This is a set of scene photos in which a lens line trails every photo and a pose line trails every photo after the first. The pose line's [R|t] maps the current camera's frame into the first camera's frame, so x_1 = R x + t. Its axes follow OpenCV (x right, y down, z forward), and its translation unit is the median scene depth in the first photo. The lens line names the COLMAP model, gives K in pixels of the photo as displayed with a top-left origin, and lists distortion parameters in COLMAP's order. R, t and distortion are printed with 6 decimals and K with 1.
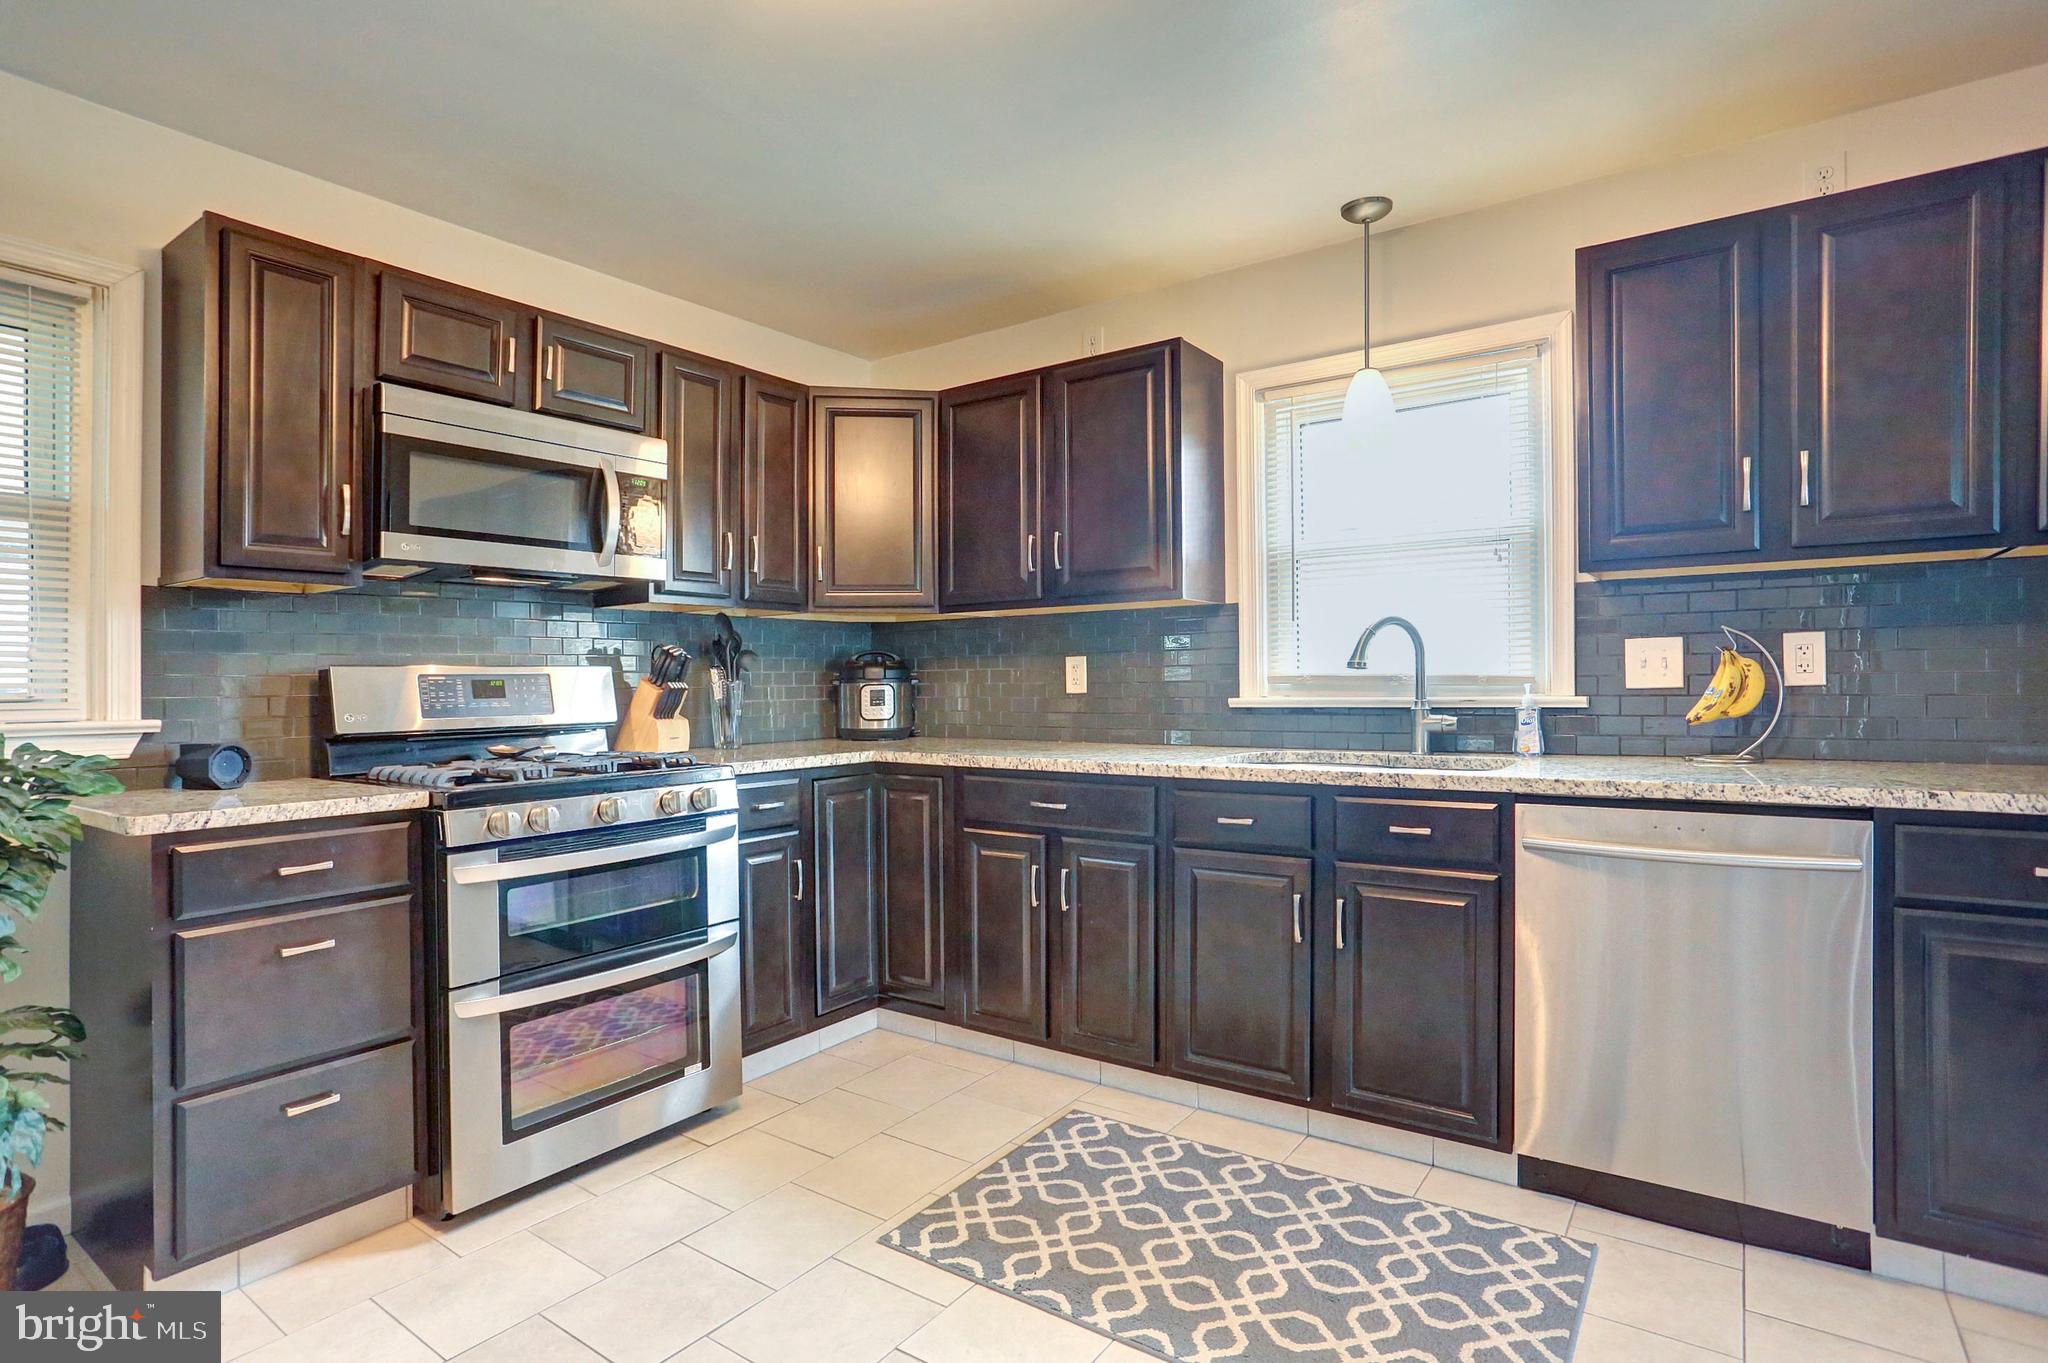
lens RADIAL K [[1040.0, 0, 1024.0], [0, 1040.0, 681.5], [0, 0, 1]] dist [-0.063252, 0.034725]
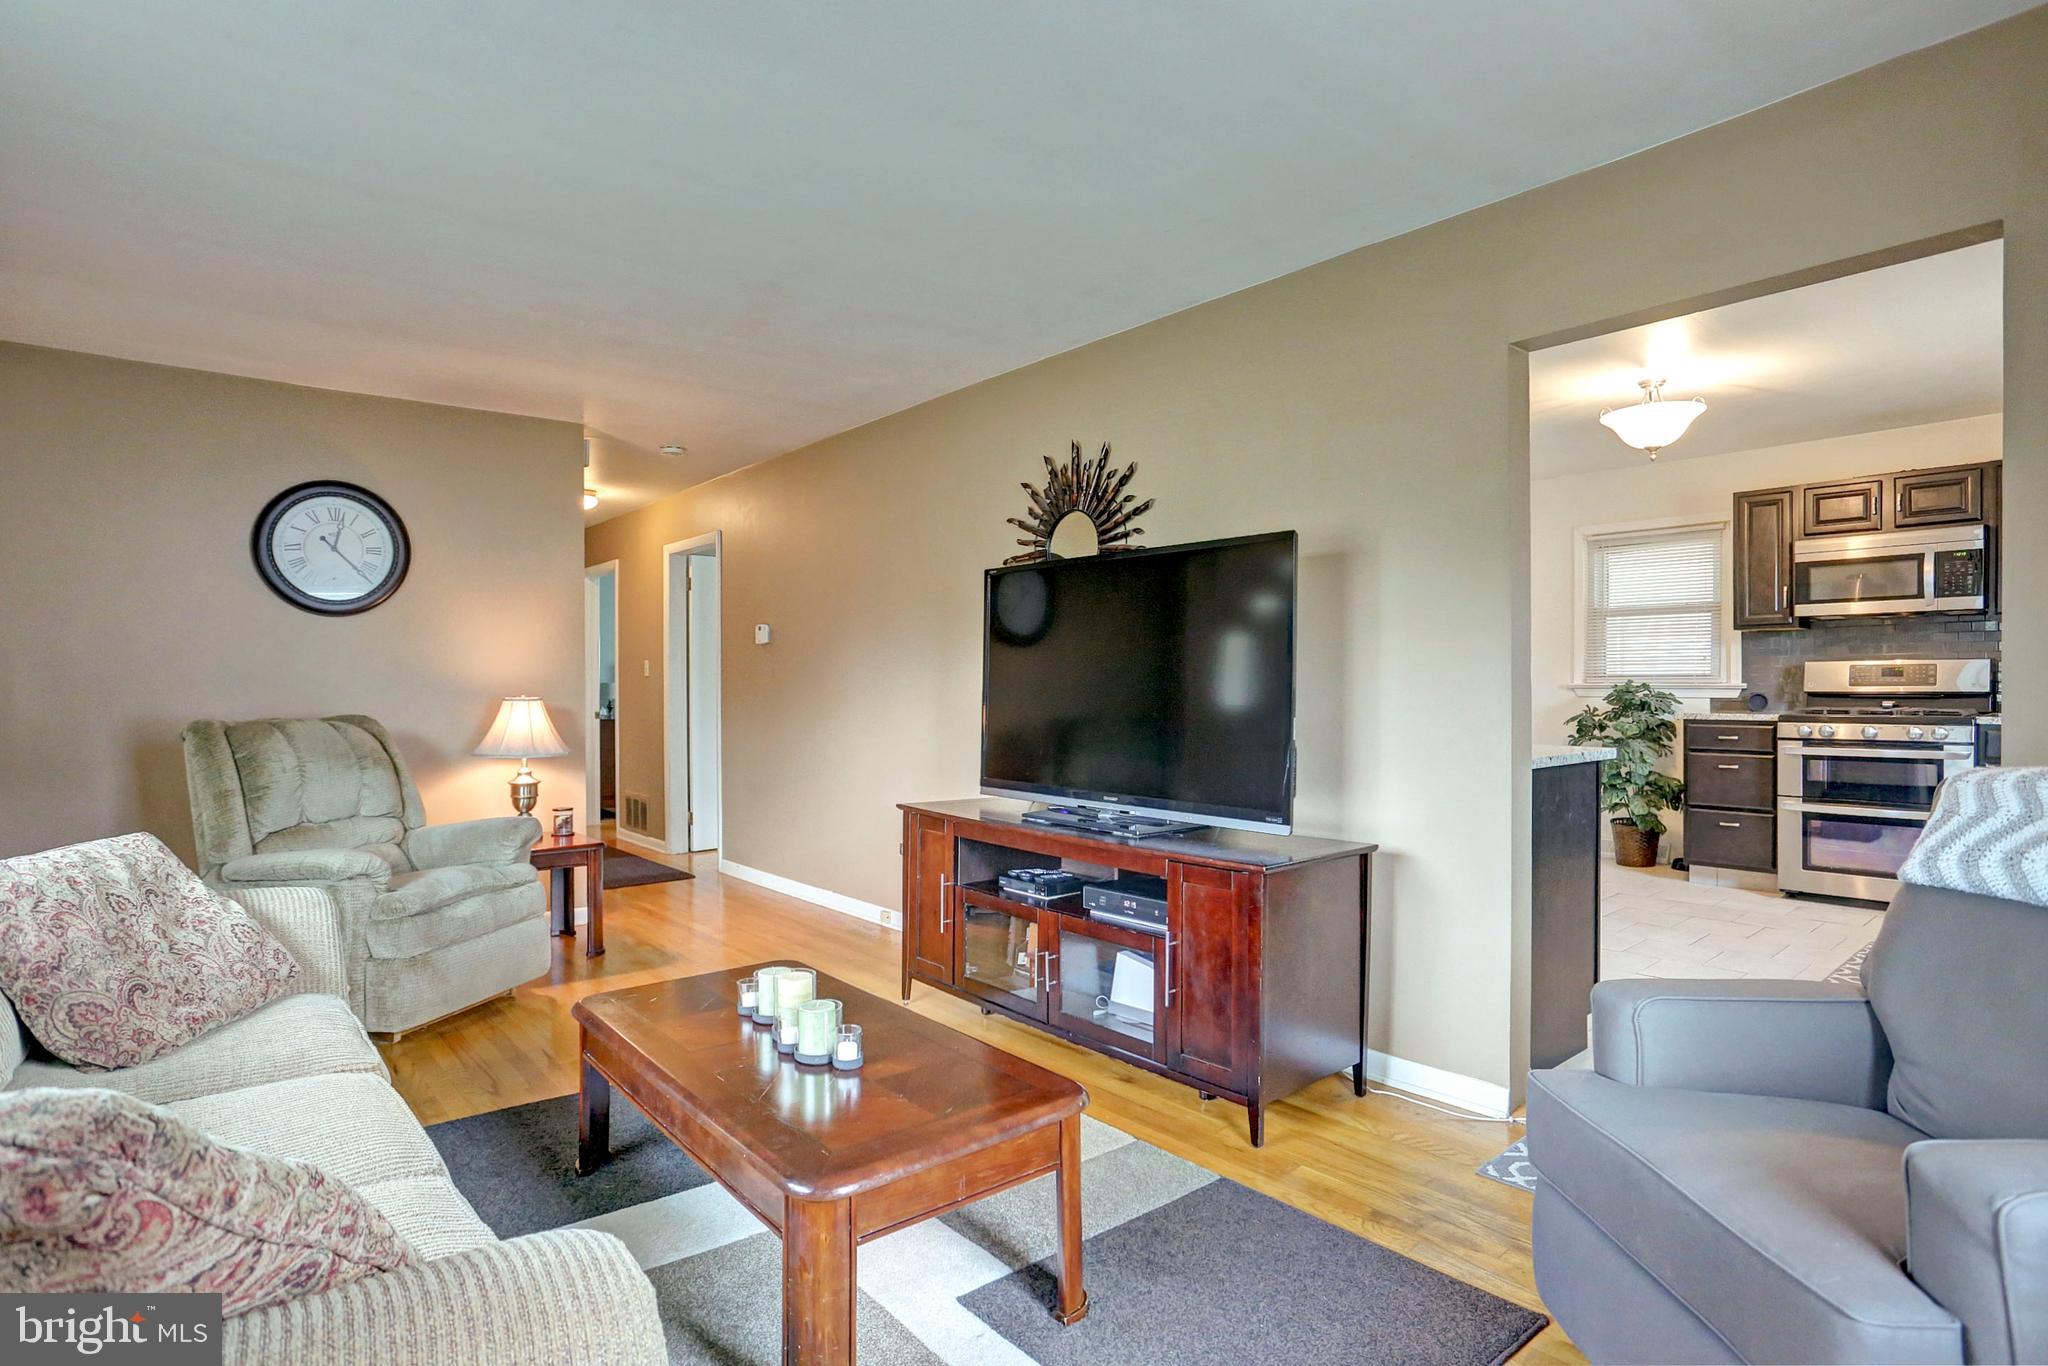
lens RADIAL K [[1004.3, 0, 1095.5], [0, 1004.3, 694.2], [0, 0, 1]] dist [-0.003521, -0.000060]
pose [[-0.210392, 0.028634, -0.977198, 2.032669], [0.012987, 0.999565, 0.026493, -0.024898], [0.977531, -0.007117, -0.210672, -0.091623]]
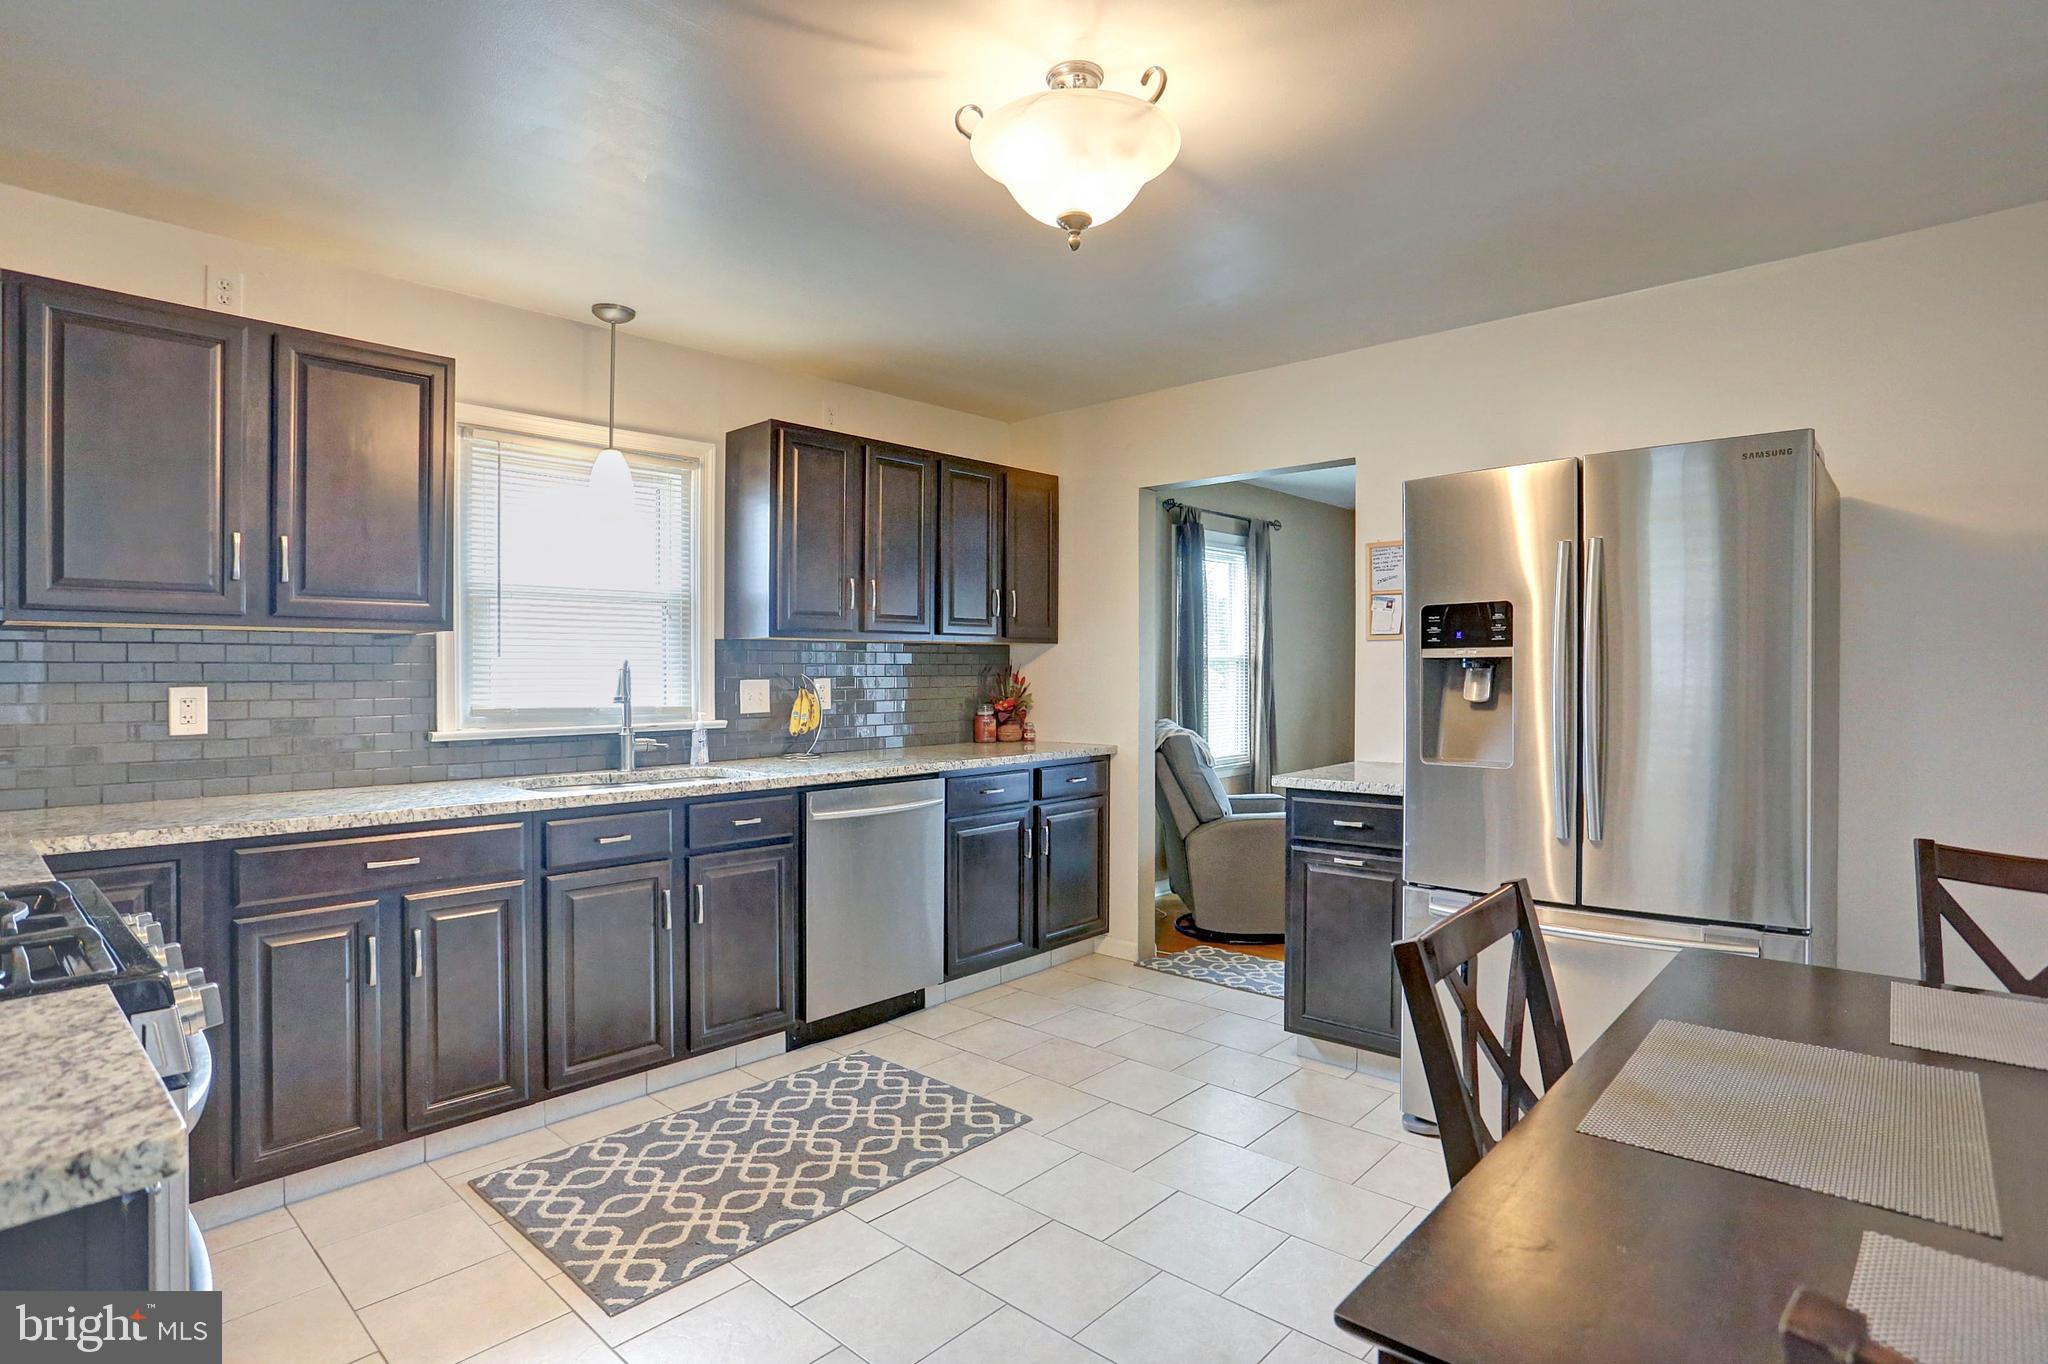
lens RADIAL K [[1059.3, 0, 1024.0], [0, 1059.3, 682.0], [0, 0, 1]] dist [-0.043560, 0.037514]
pose [[0.122391, 0.004524, 0.992472, -1.012303], [0.001576, 0.999987, -0.004752, -0.036104], [-0.992481, 0.002145, 0.122382, 0.472298]]
